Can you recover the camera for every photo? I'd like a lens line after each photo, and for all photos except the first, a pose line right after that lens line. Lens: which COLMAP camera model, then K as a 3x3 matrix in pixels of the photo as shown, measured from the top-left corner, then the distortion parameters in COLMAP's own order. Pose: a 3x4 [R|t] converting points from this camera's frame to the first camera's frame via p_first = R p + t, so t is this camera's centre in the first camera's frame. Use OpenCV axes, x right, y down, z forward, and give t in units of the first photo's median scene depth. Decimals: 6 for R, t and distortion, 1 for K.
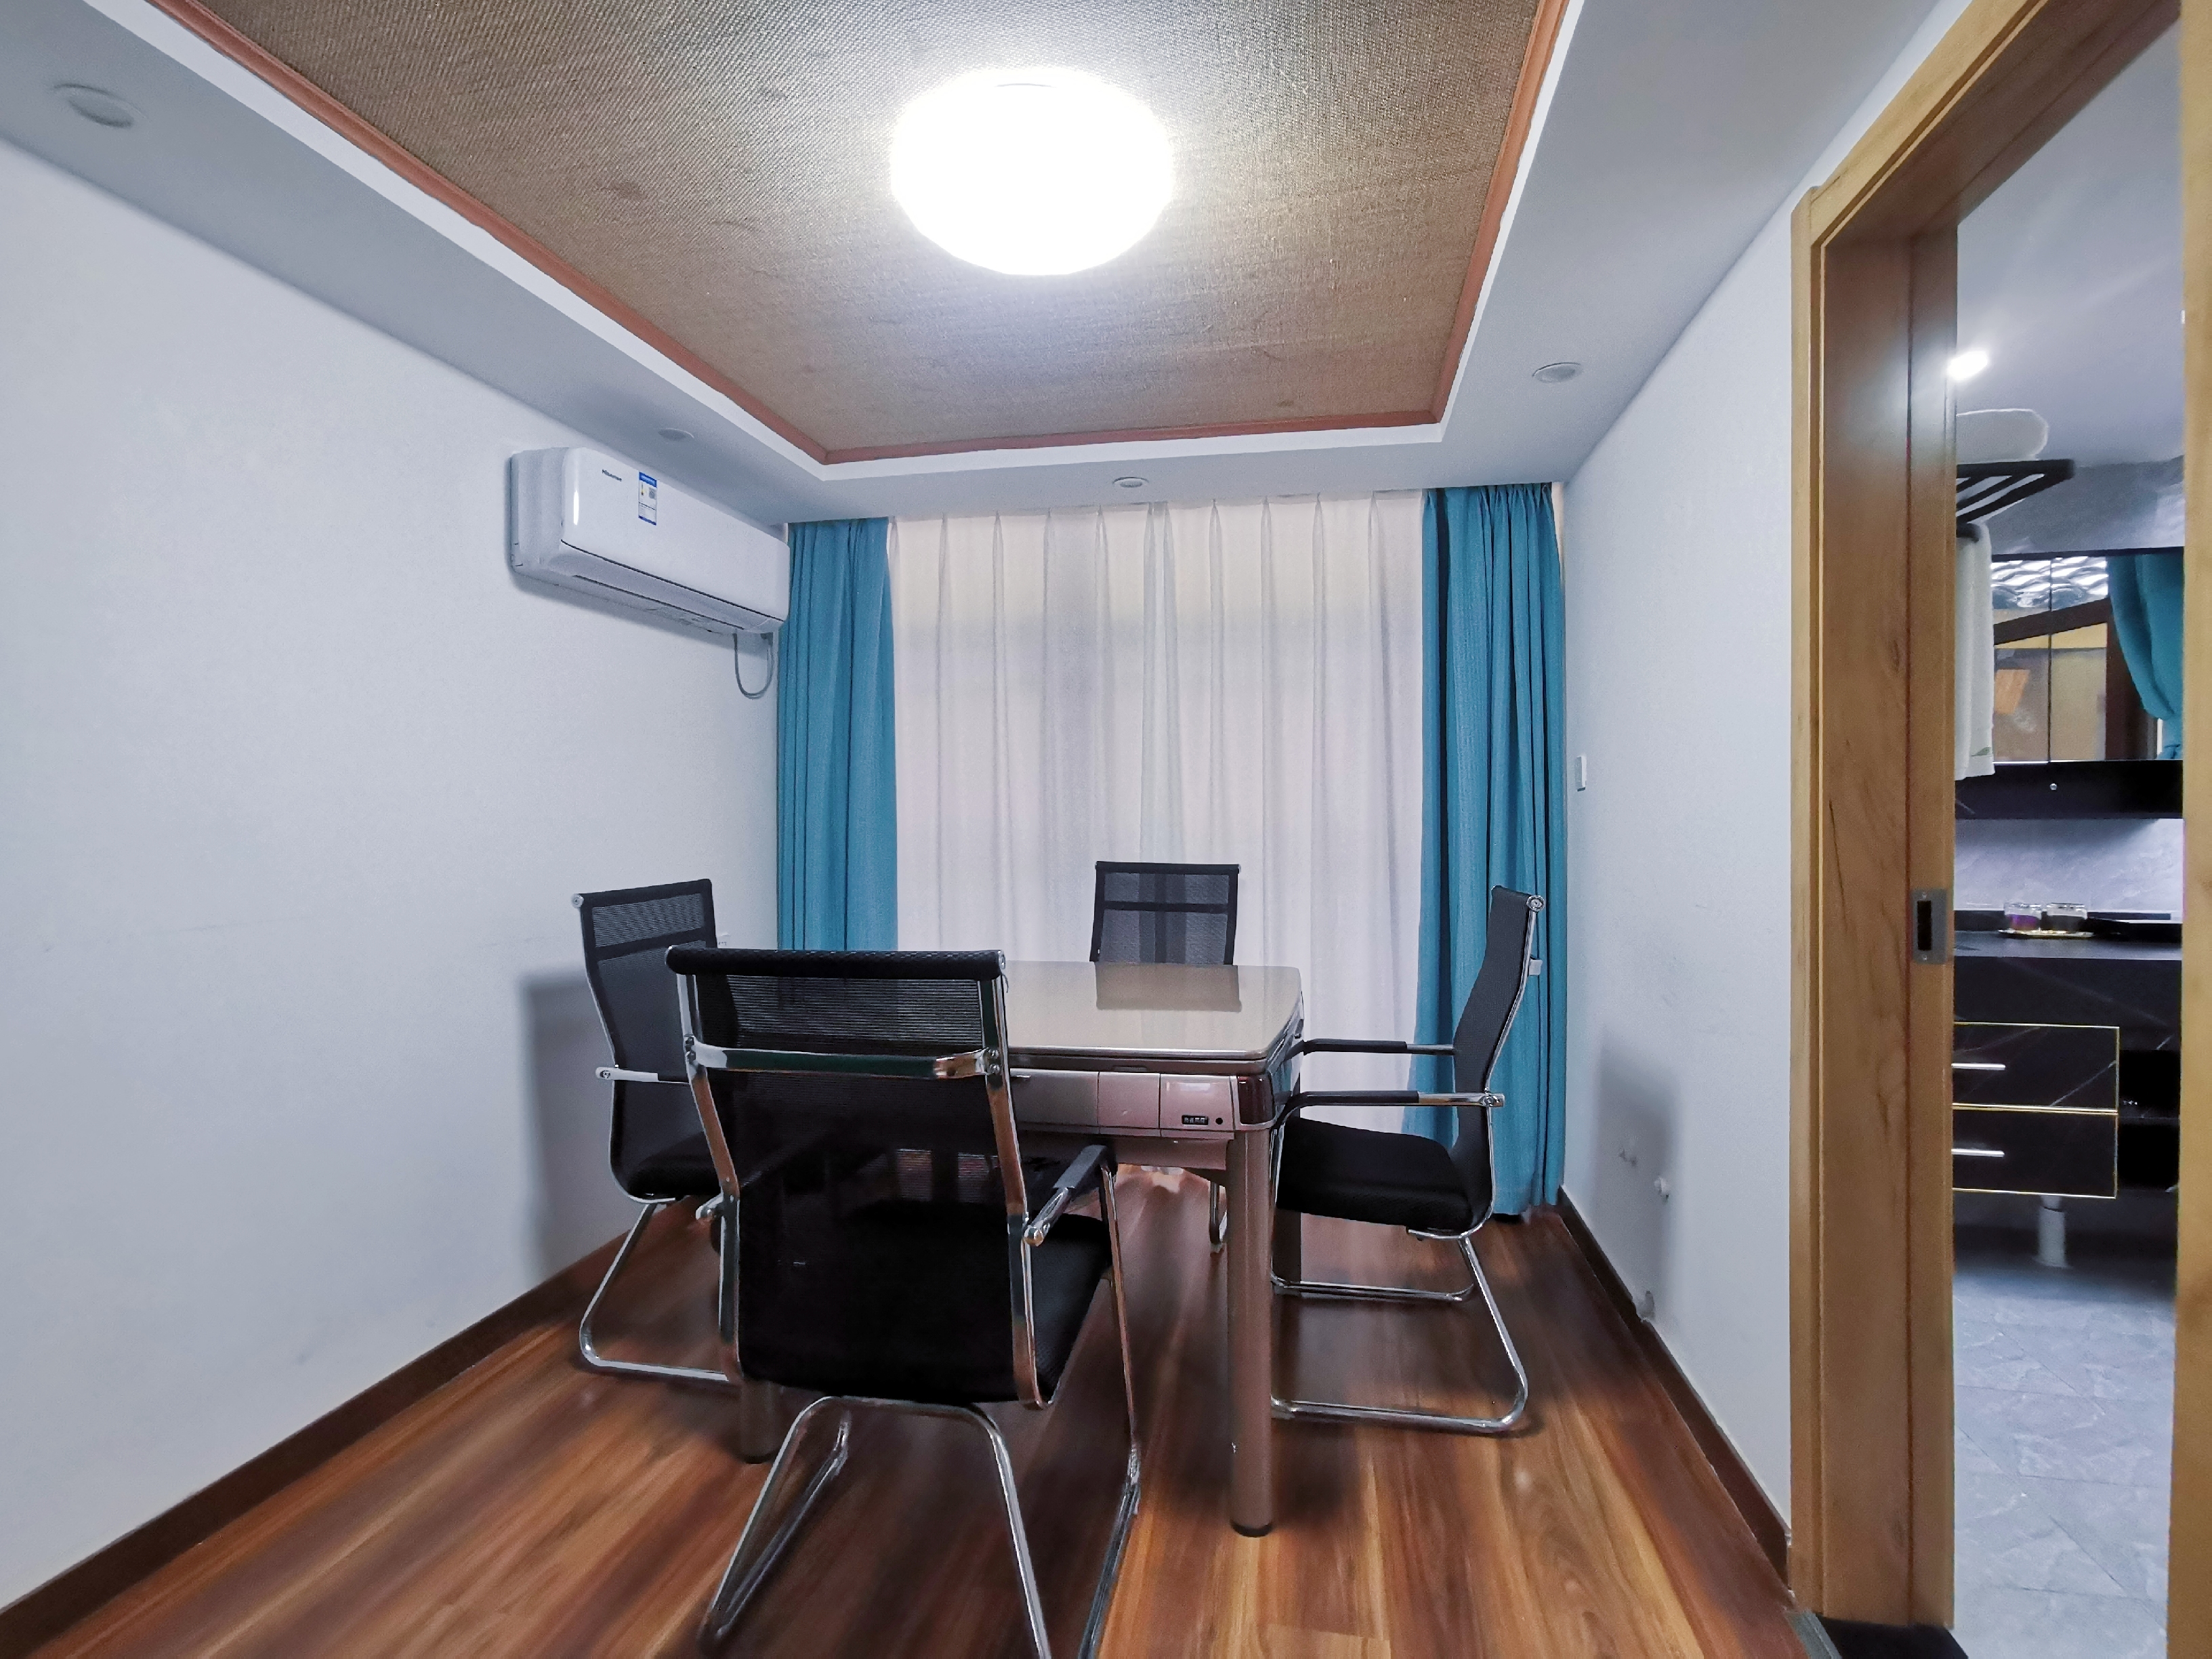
lens RADIAL K [[1036.4, 0, 1106.0], [0, 1036.4, 829.5], [0, 0, 1]] dist [0.001637, 0.000569]
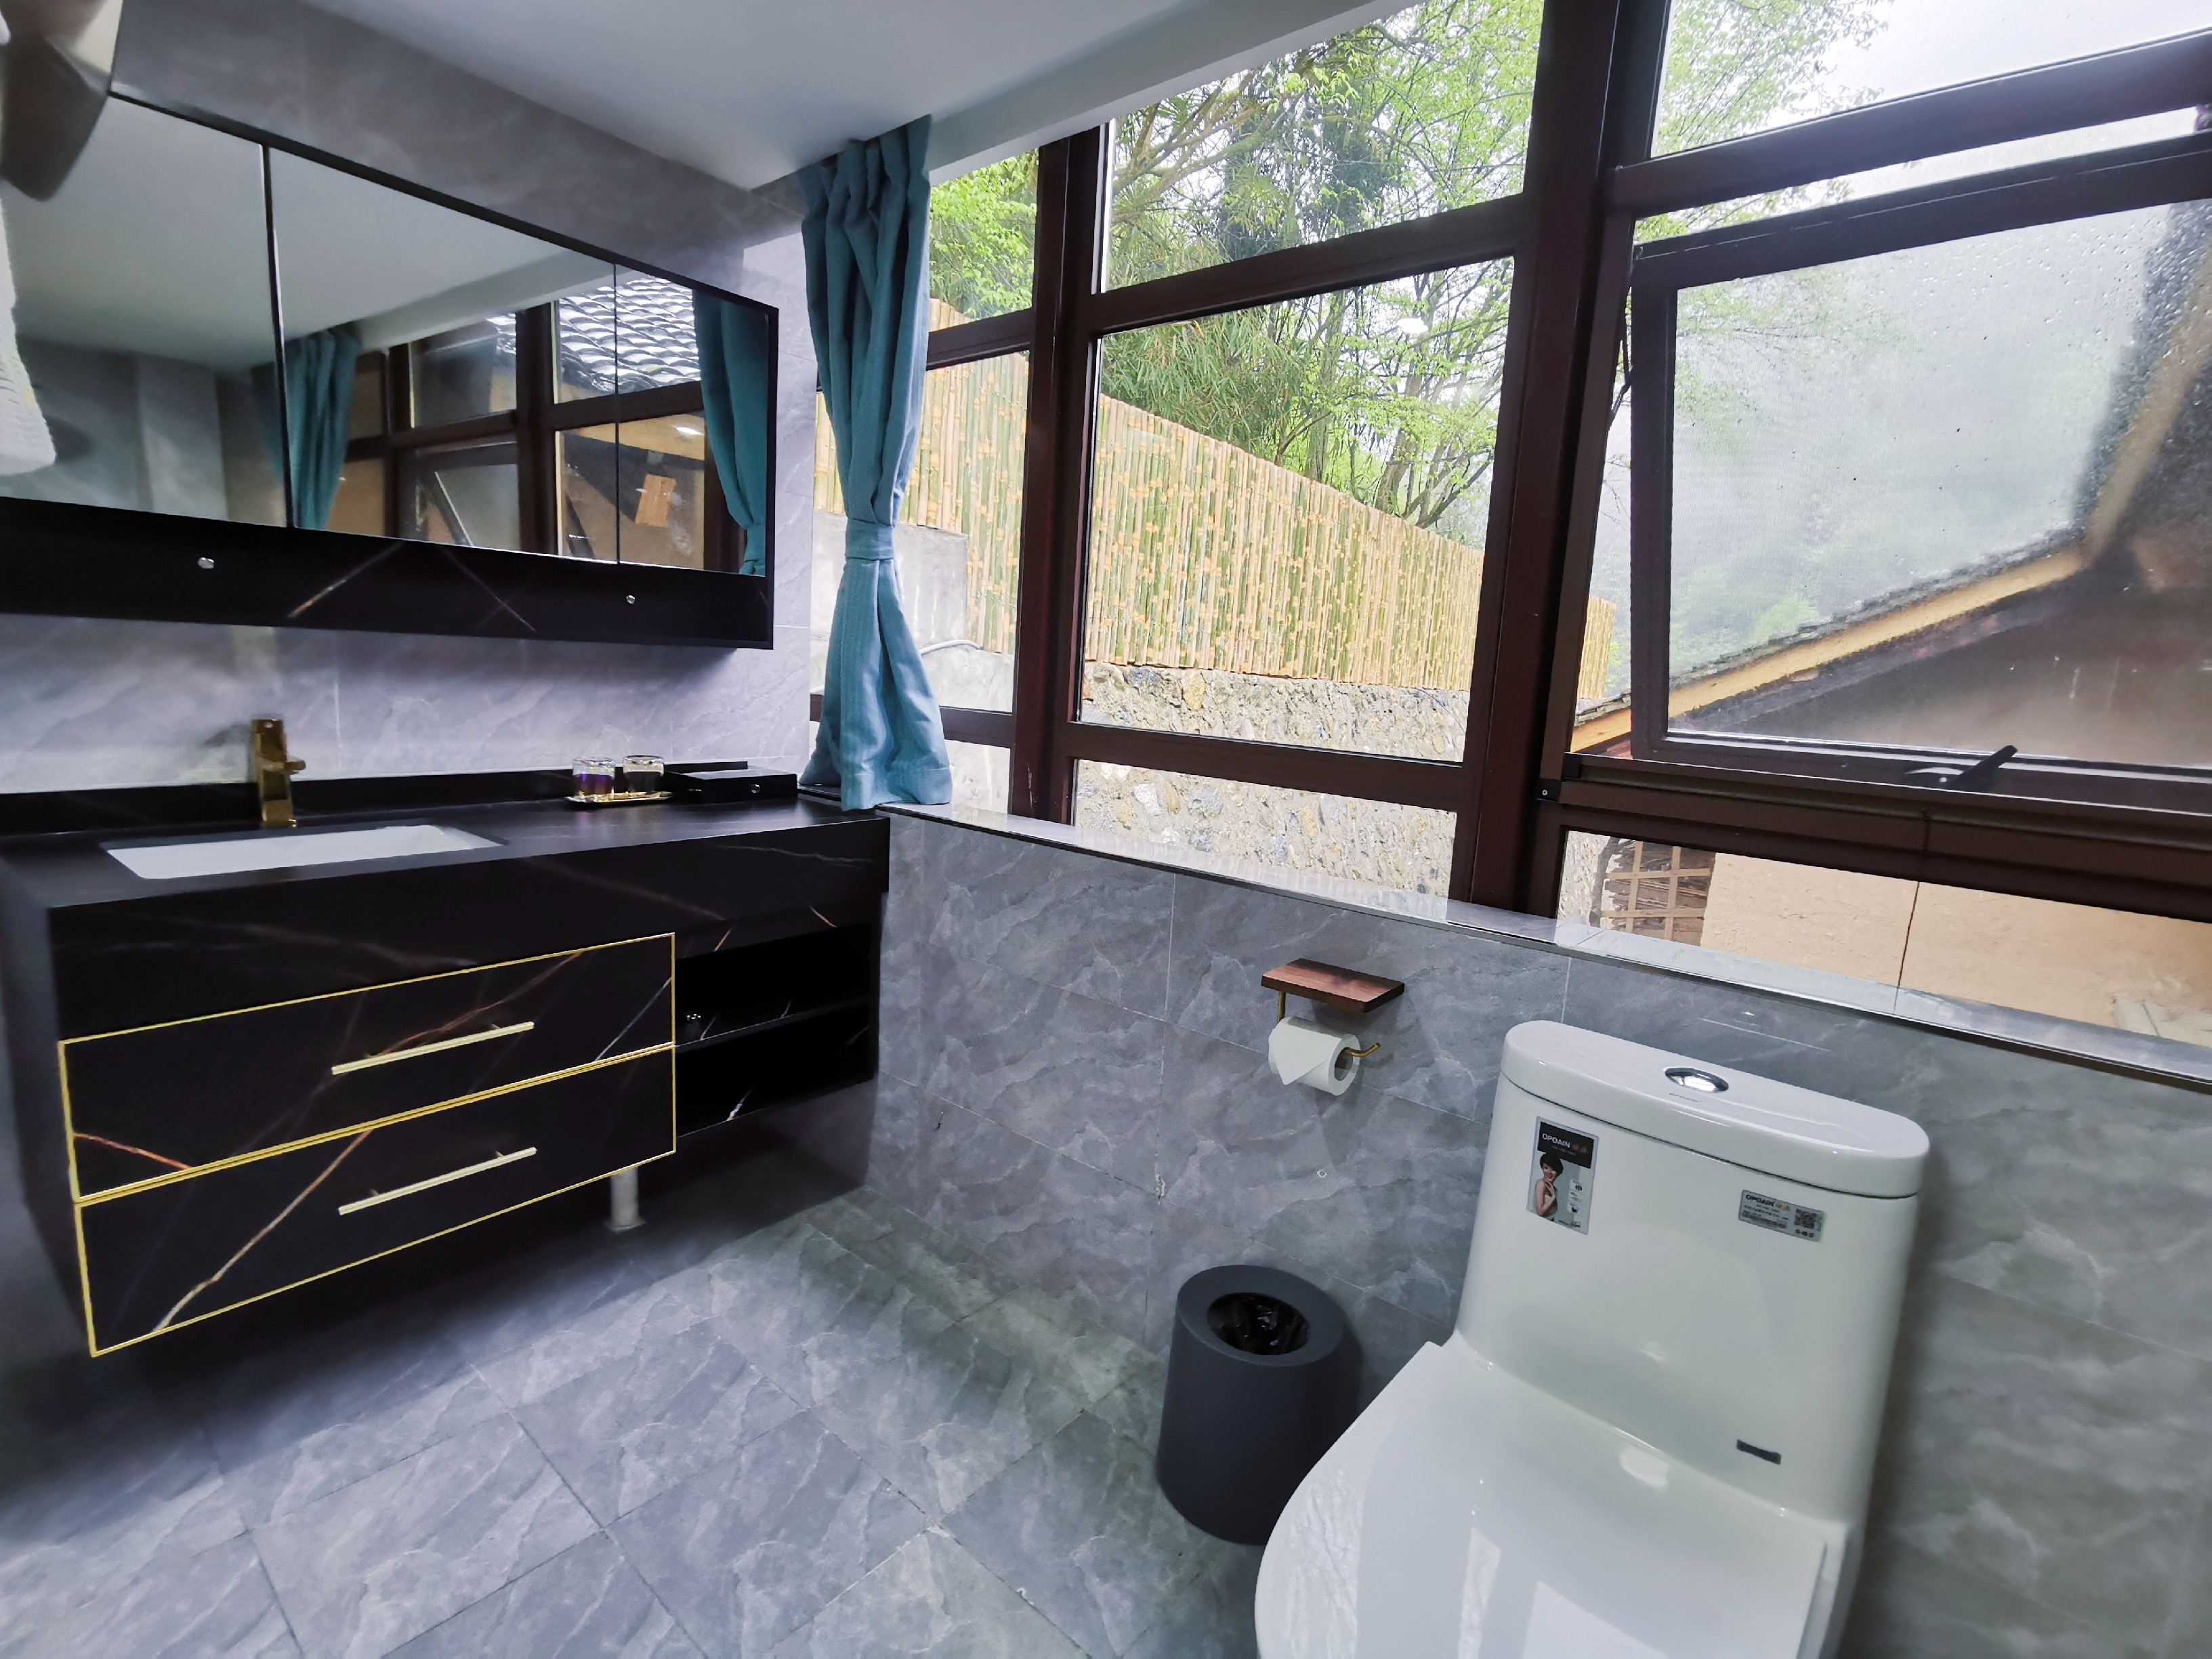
lens RADIAL K [[1036.4, 0, 1106.0], [0, 1036.4, 829.5], [0, 0, 1]] dist [0.001637, 0.000569]
pose [[0.482111, -0.120555, 0.867776, 0.413548], [-0.042206, 0.986142, 0.160447, -0.012884], [-0.875093, -0.113978, 0.470342, 0.328958]]
